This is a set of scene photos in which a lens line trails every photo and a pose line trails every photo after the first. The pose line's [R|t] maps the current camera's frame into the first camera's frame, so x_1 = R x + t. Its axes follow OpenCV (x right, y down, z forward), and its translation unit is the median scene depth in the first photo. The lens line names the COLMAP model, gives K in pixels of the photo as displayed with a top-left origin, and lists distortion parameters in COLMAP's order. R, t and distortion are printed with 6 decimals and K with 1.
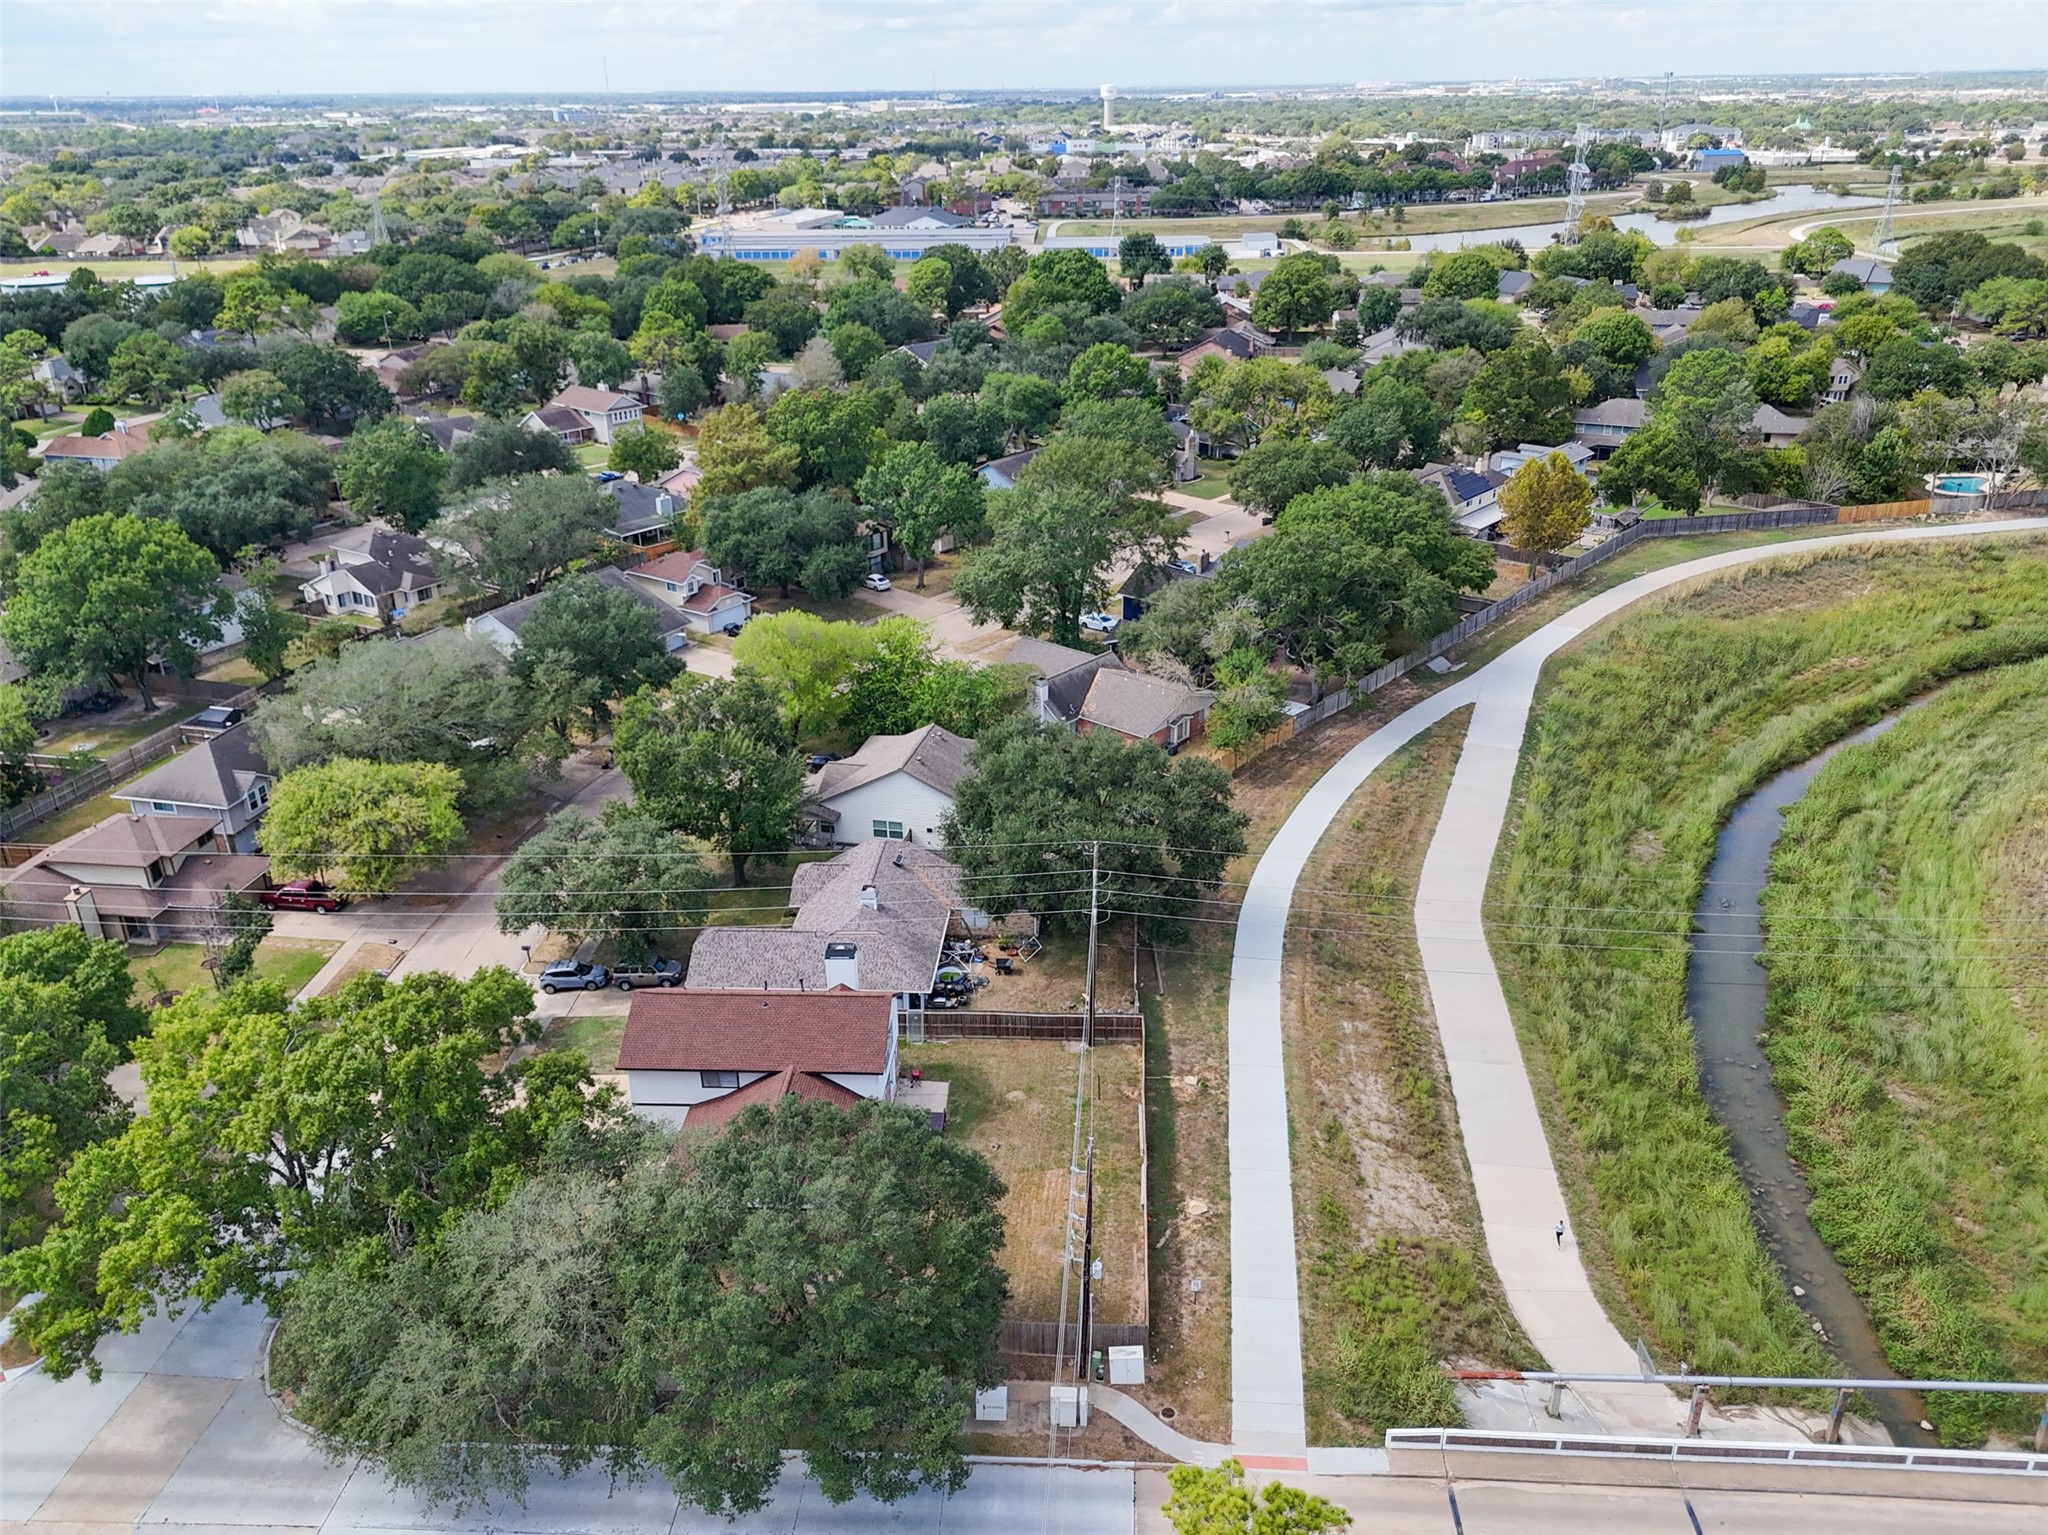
lens RADIAL K [[1513.6, 0, 1034.9], [0, 1513.6, 766.2], [0, 0, 1]] dist [0.068935, -0.063151]
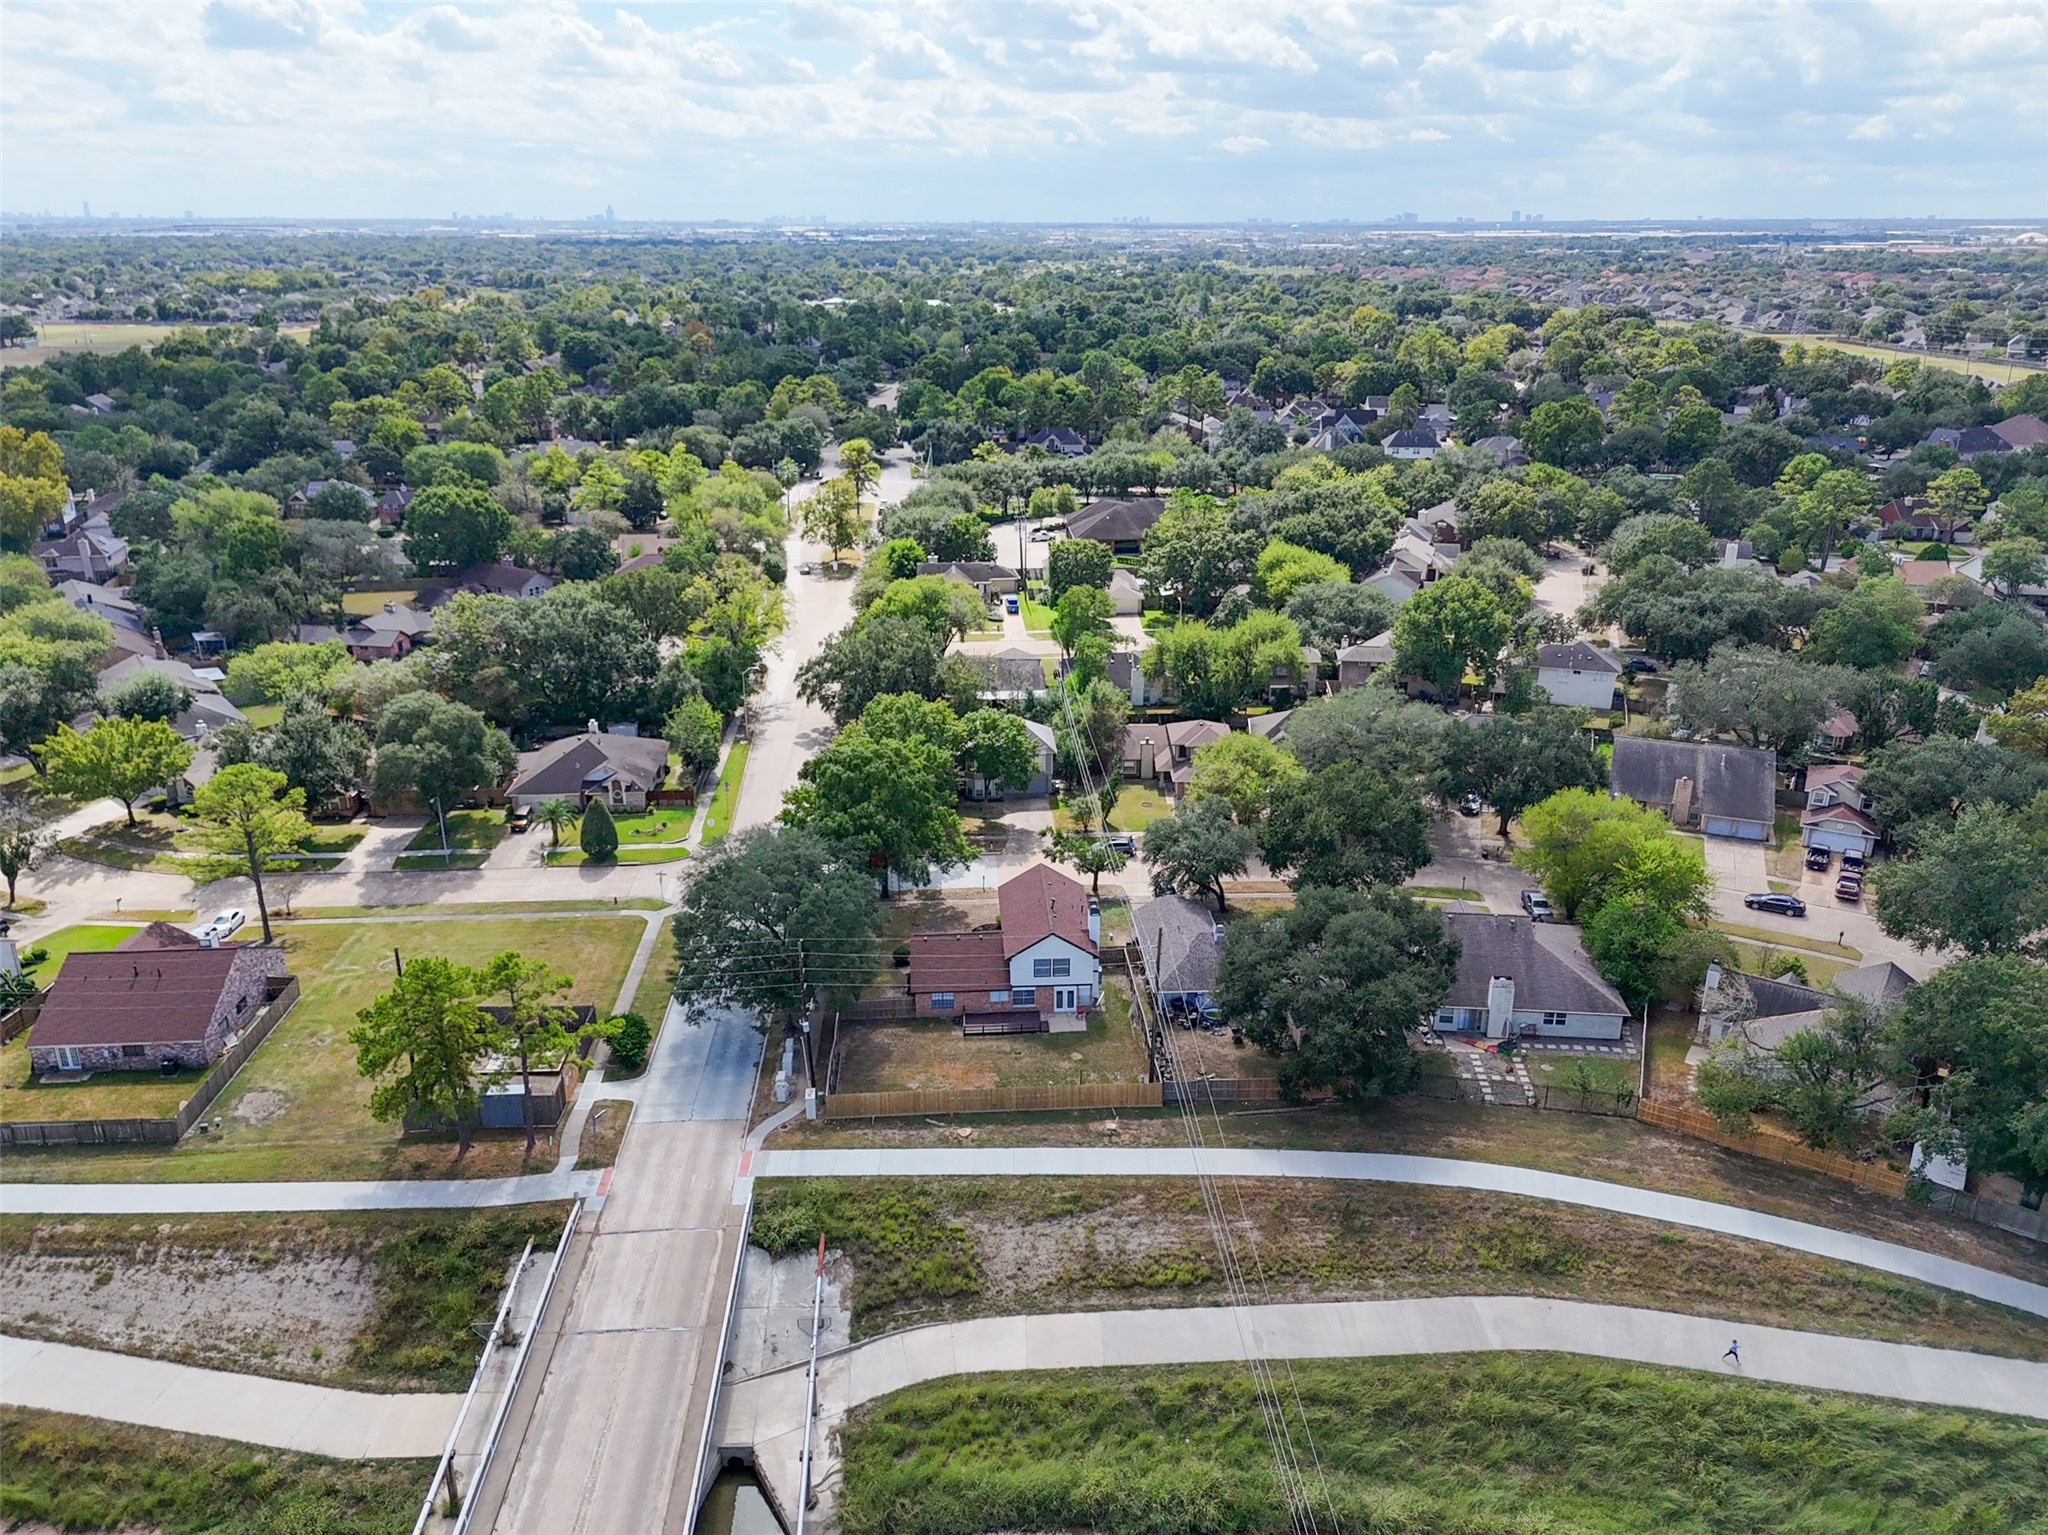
lens RADIAL K [[1513.6, 0, 1029.8], [0, 1513.6, 767.6], [0, 0, 1]] dist [0.068935, -0.063151]
pose [[0.116494, 0.349313, -0.929736, 0.601308], [-0.406826, 0.870757, 0.276179, -0.191894], [0.906047, 0.346067, 0.243548, 0.276309]]
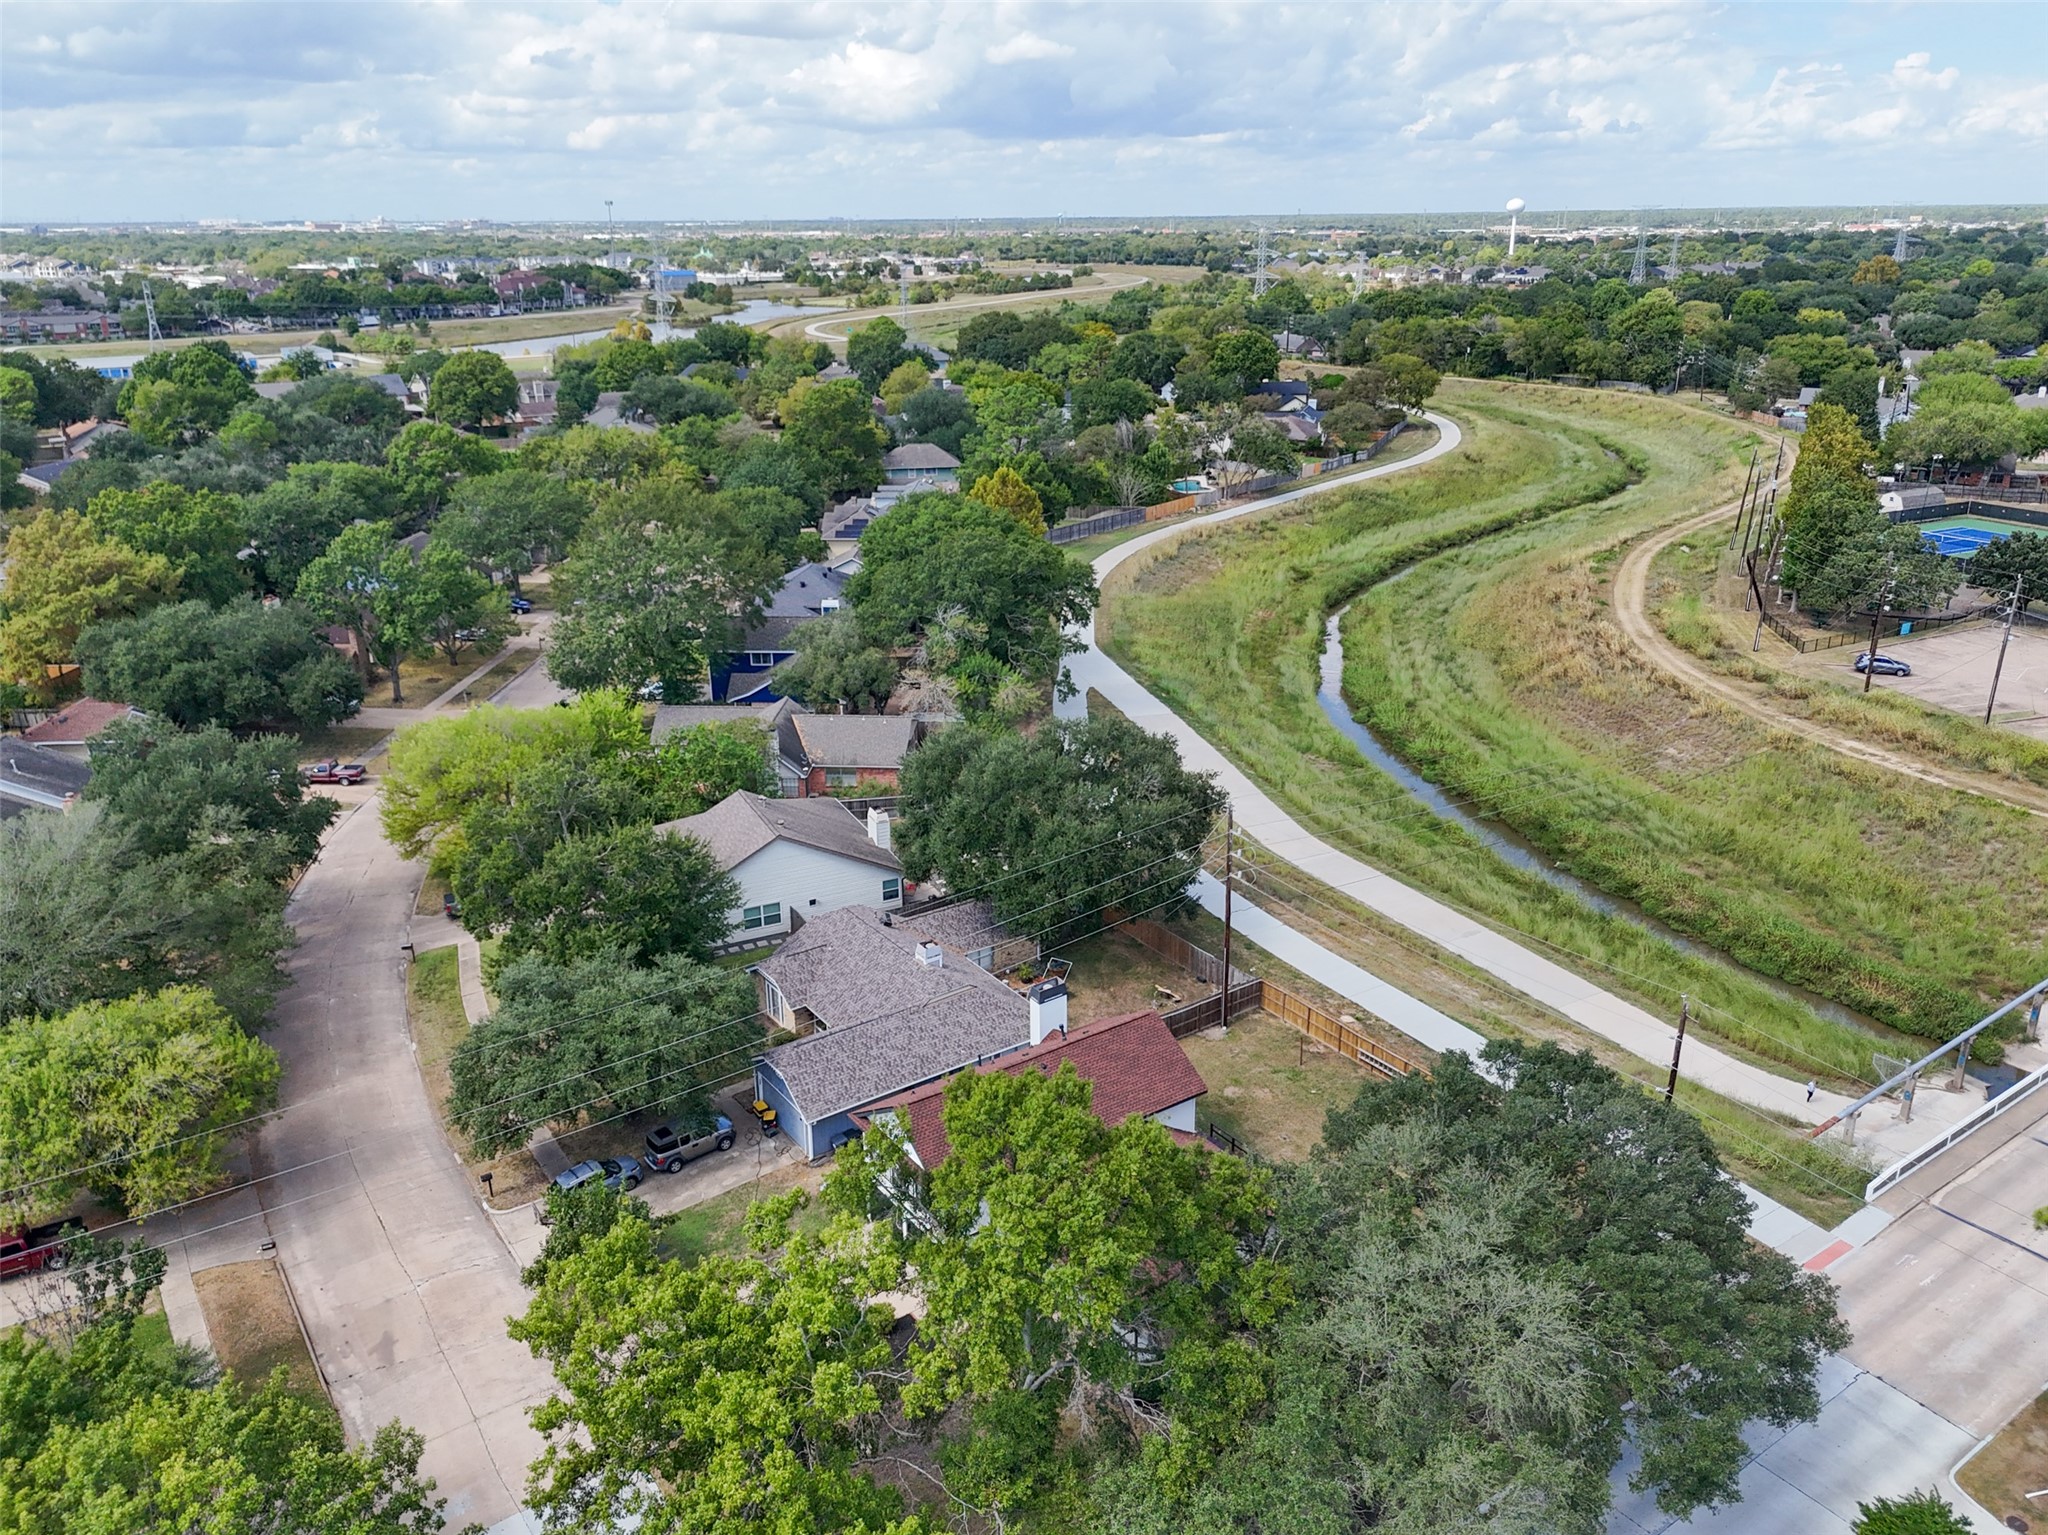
lens RADIAL K [[1513.6, 0, 1031.2], [0, 1513.6, 772.9], [0, 0, 1]] dist [0.068935, -0.063151]
pose [[0.784675, -0.207888, 0.584010, -0.307813], [0.251874, 0.967741, 0.006067, -0.001342], [-0.566432, 0.142336, 0.811724, 0.157223]]
